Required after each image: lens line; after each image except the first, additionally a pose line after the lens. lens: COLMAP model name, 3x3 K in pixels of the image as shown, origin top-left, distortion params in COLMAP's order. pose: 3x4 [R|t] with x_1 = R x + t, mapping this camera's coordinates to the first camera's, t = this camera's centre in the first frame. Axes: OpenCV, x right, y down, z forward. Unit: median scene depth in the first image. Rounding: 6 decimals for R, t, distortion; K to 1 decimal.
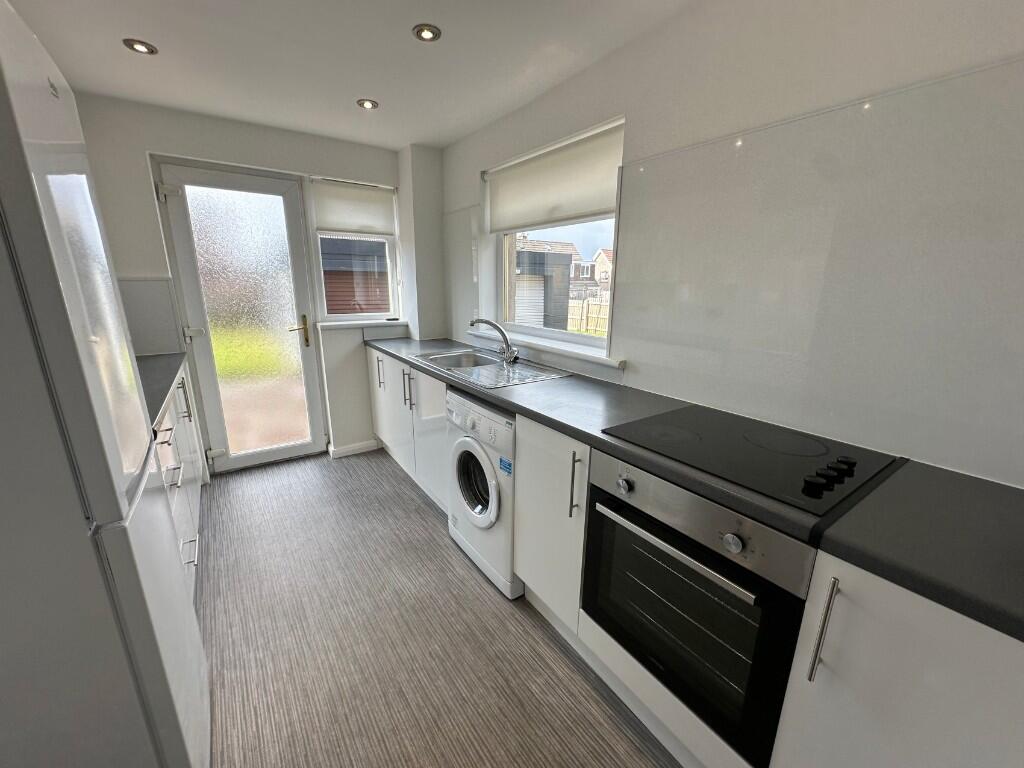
lens RADIAL K [[411.4, 0, 510.5], [0, 411.4, 386.5], [0, 0, 1]] dist [-0.003282, 0.000212]
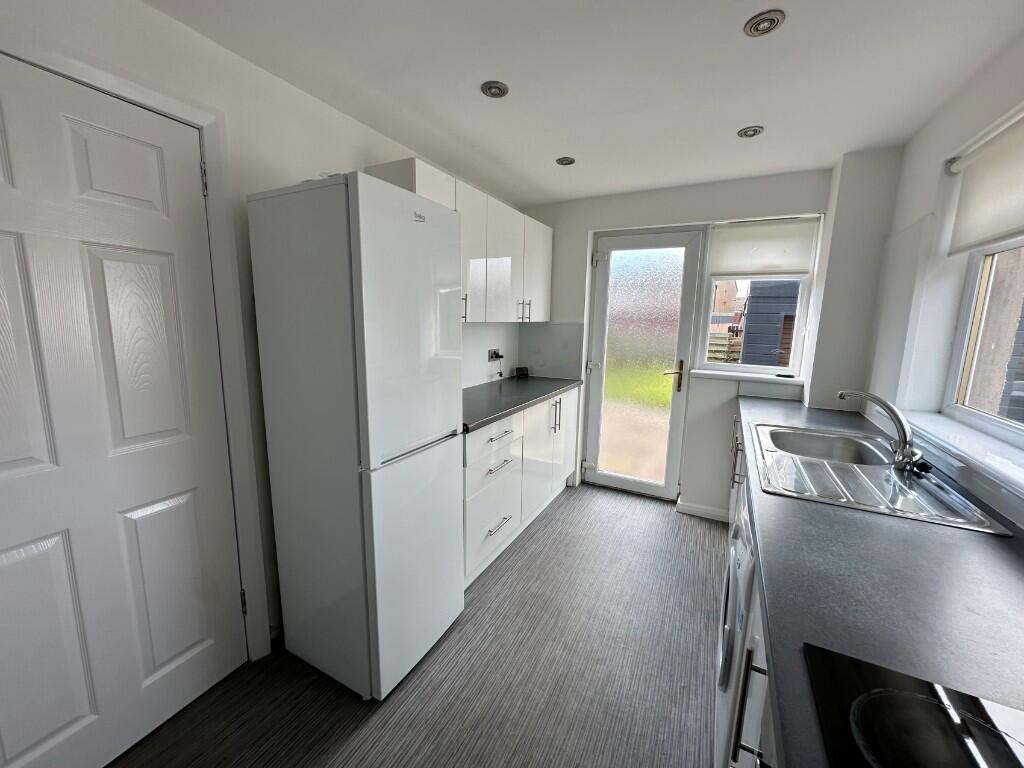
lens RADIAL K [[411.4, 0, 509.5], [0, 411.4, 384.1], [0, 0, 1]] dist [-0.003282, 0.000212]
pose [[0.454347, 0.142087, -0.879420, 0.198070], [-0.236878, 0.970927, 0.034491, -0.054136], [0.858754, 0.192645, 0.474795, 0.182507]]
